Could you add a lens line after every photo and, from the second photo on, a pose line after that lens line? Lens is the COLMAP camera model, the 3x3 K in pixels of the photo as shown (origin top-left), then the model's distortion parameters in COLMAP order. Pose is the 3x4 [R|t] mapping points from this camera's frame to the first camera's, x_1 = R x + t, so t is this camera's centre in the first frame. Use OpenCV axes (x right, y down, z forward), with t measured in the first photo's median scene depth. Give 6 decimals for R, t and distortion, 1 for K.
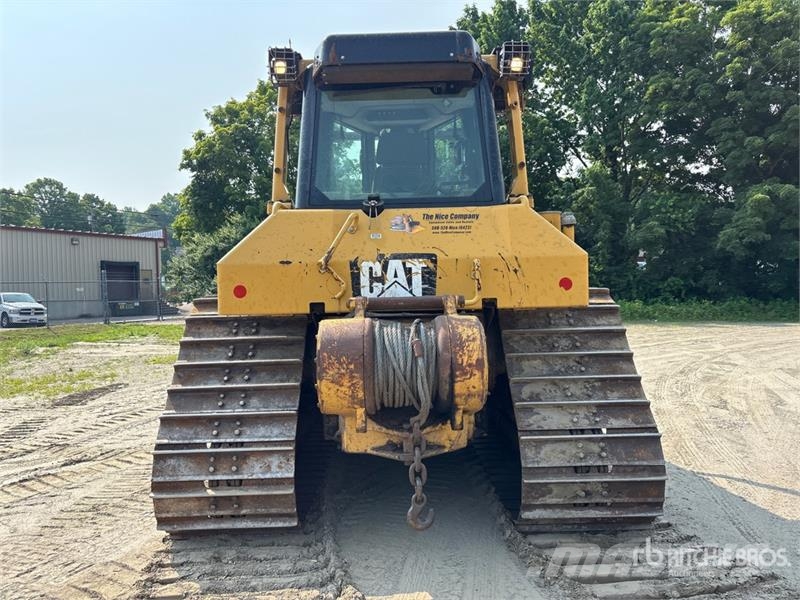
lens RADIAL K [[609.2, 0, 396.5], [0, 609.2, 292.6], [0, 0, 1]] dist [0.056806, -0.072431]
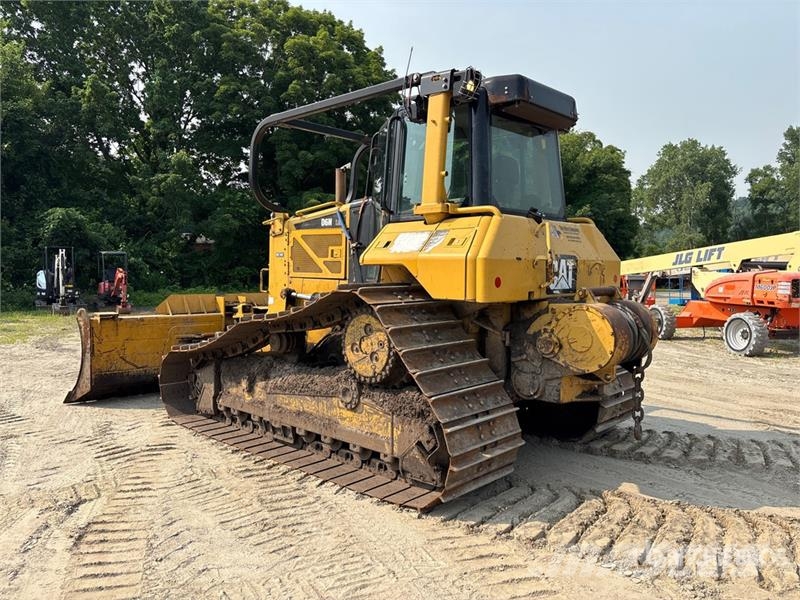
lens RADIAL K [[609.2, 0, 392.8], [0, 609.2, 302.6], [0, 0, 1]] dist [0.056806, -0.072431]
pose [[0.685137, -0.015961, 0.728240, -1.246054], [-0.012659, 0.999348, 0.033812, 0.000459], [-0.728304, -0.032385, 0.684488, 0.345246]]
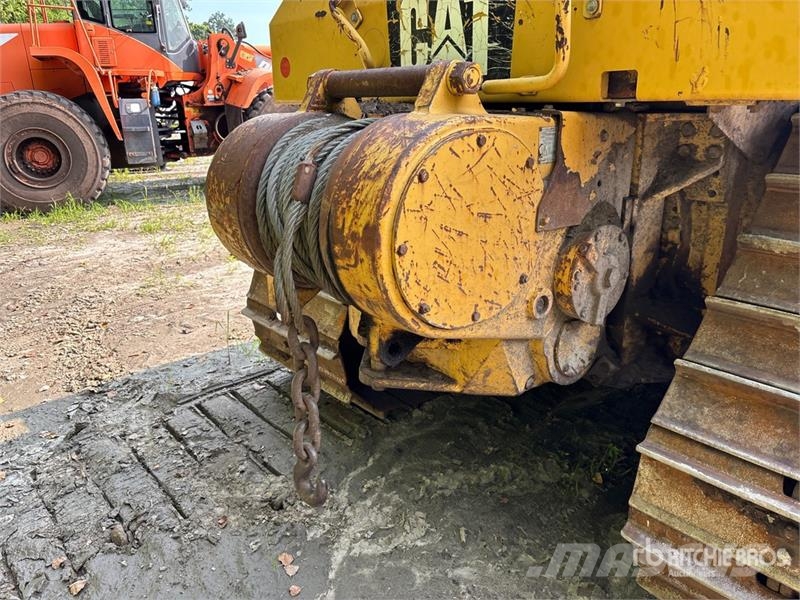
lens RADIAL K [[609.2, 0, 392.9], [0, 609.2, 298.5], [0, 0, 1]] dist [0.056806, -0.072431]
pose [[0.638782, 0.252513, -0.726770, 0.377236], [-0.002225, 0.945211, 0.326454, 0.018418], [0.769385, -0.206916, 0.604345, 0.629607]]
